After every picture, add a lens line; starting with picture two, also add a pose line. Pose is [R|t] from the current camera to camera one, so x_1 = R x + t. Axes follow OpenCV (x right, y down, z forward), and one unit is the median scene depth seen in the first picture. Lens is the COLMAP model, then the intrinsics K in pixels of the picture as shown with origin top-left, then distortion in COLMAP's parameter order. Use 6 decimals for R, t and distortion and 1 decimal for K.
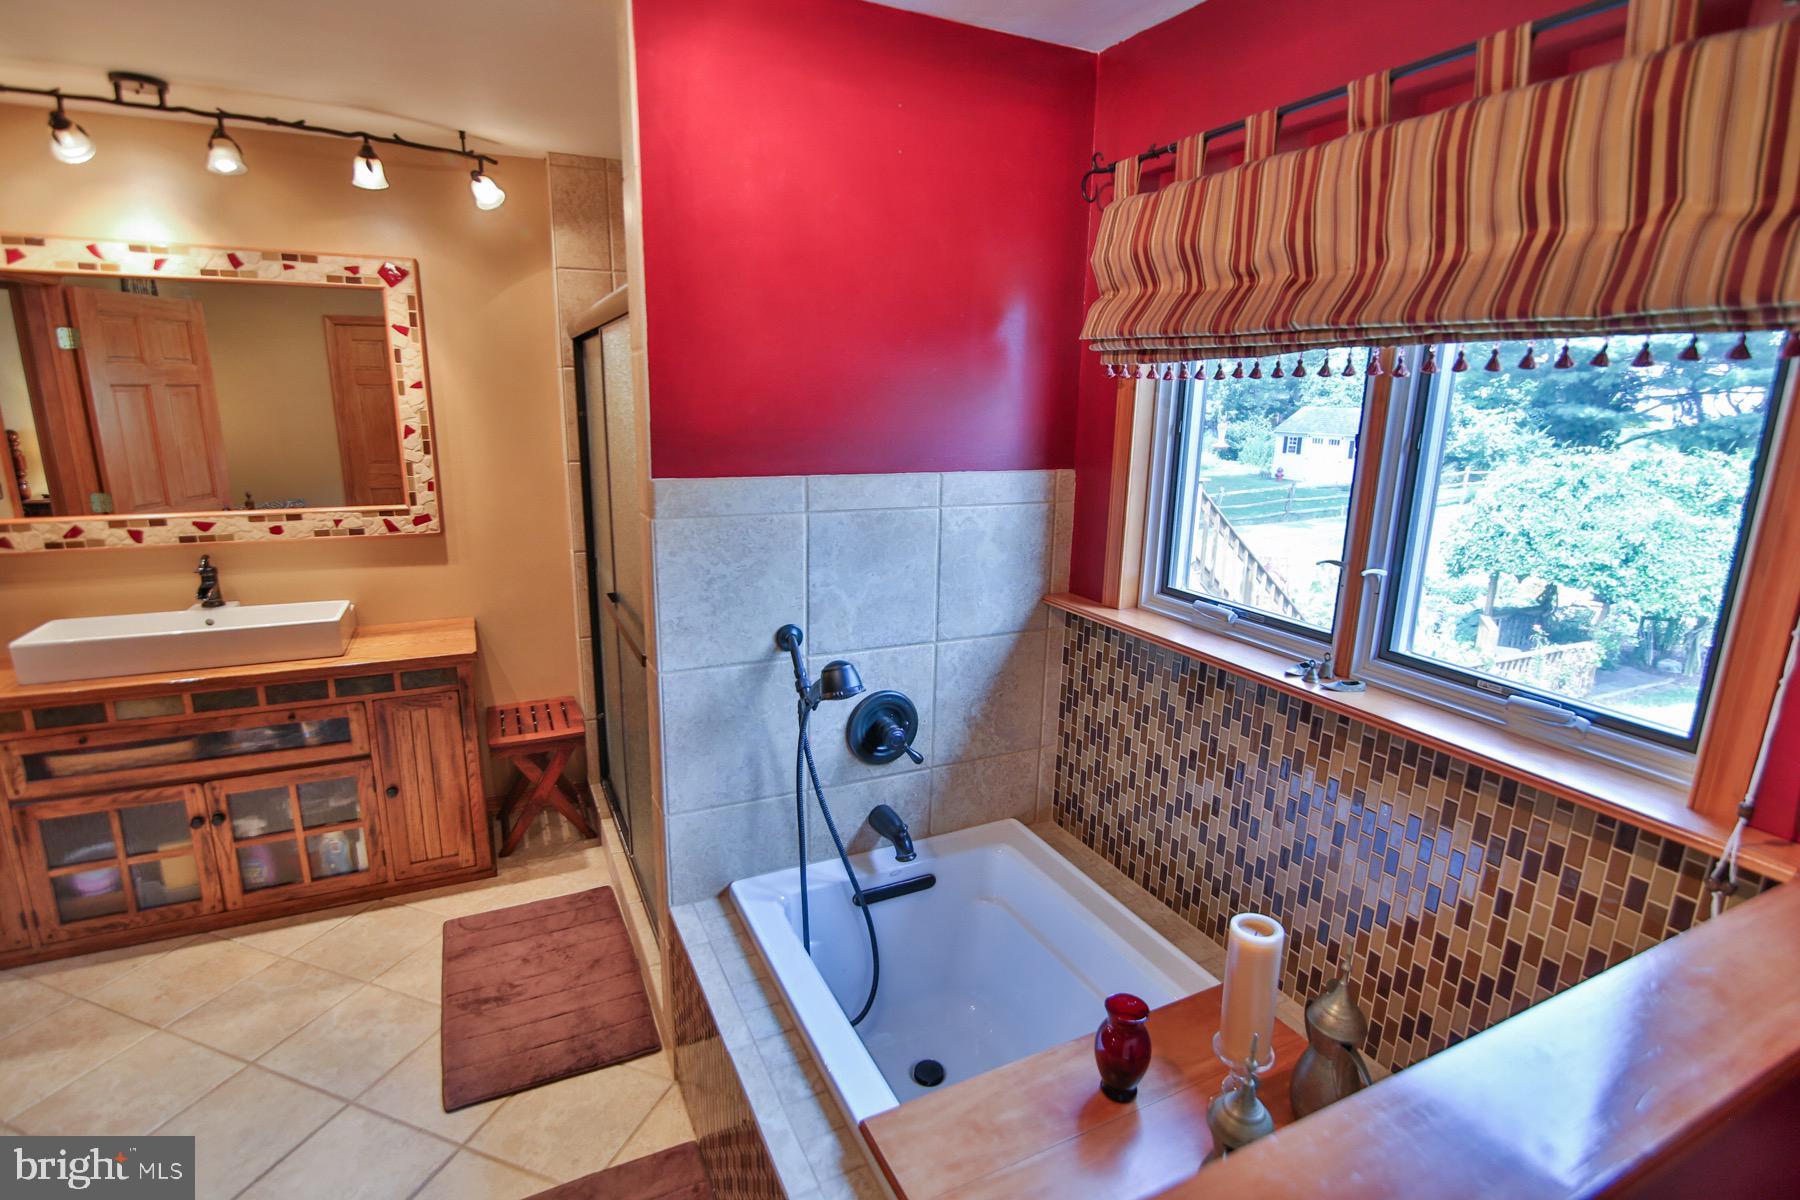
lens RADIAL K [[884.1, 0, 900.9], [0, 884.1, 602.9], [0, 0, 1]] dist [-0.013796, 0.000577]
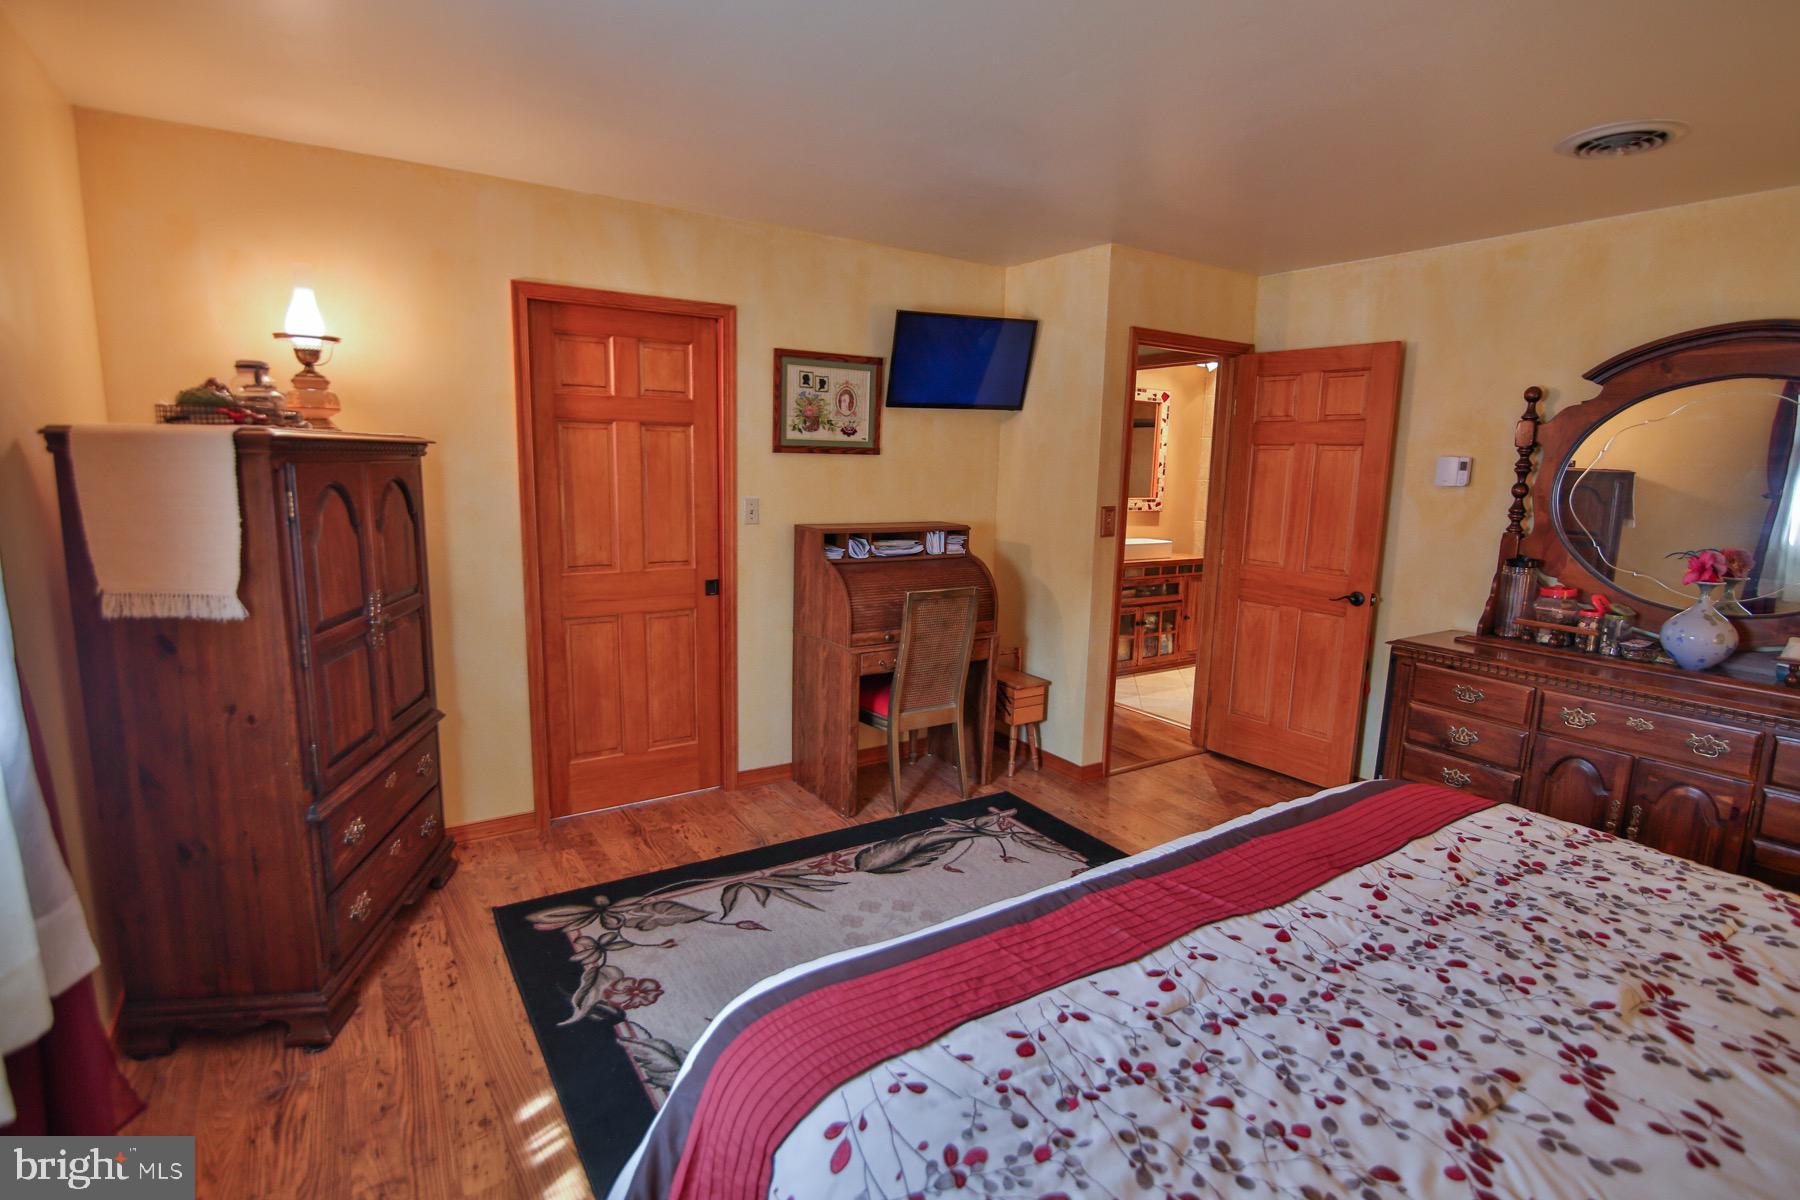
lens RADIAL K [[884.1, 0, 901.1], [0, 884.1, 606.4], [0, 0, 1]] dist [-0.013796, 0.000577]
pose [[0.992531, -0.015985, 0.120942, -1.637470], [0.023940, 0.997623, -0.064615, 0.325331], [-0.119622, 0.067028, 0.990554, -1.240150]]
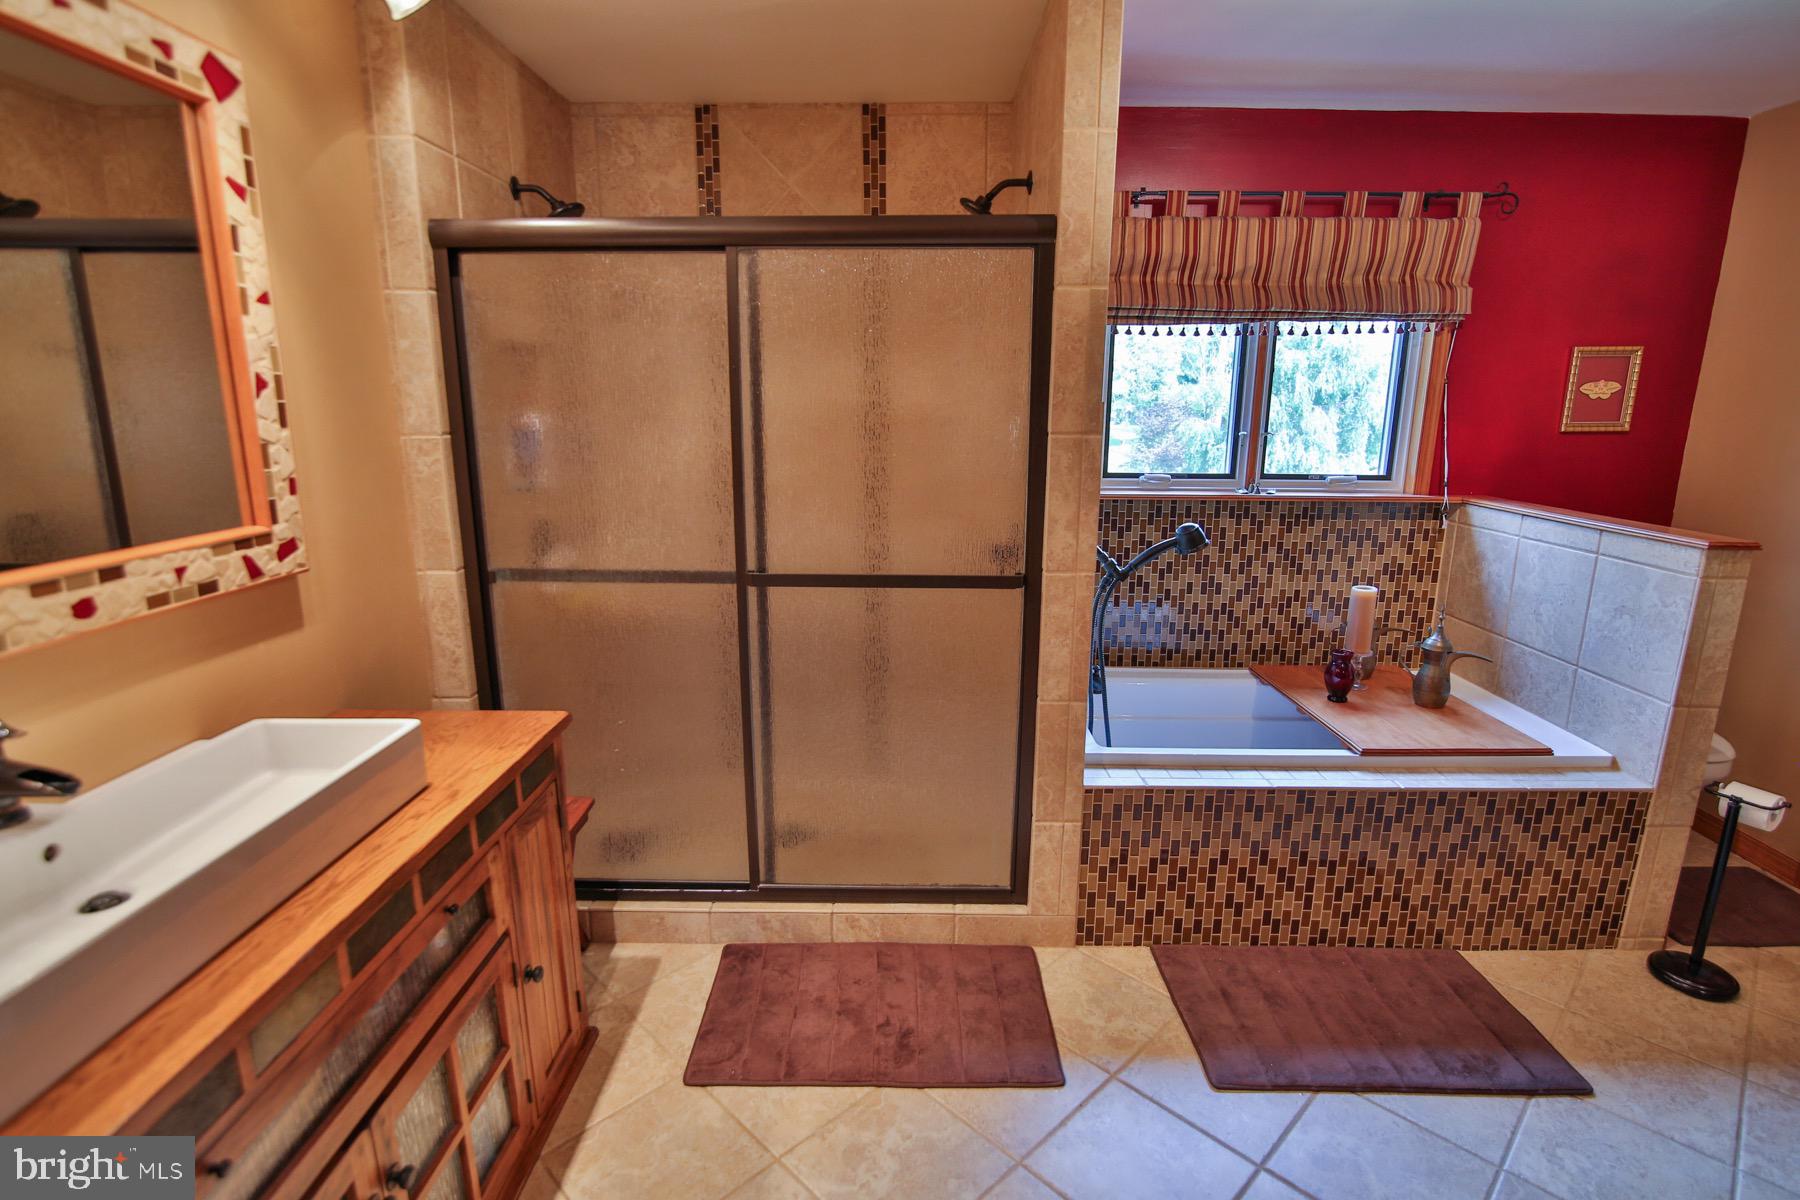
lens RADIAL K [[884.1, 0, 899.1], [0, 884.1, 601.0], [0, 0, 1]] dist [-0.013796, 0.000577]
pose [[0.444160, -0.214884, 0.869797, -0.959660], [0.210385, 0.968682, 0.131881, -0.061955], [-0.870896, 0.124416, 0.475458, 0.467666]]
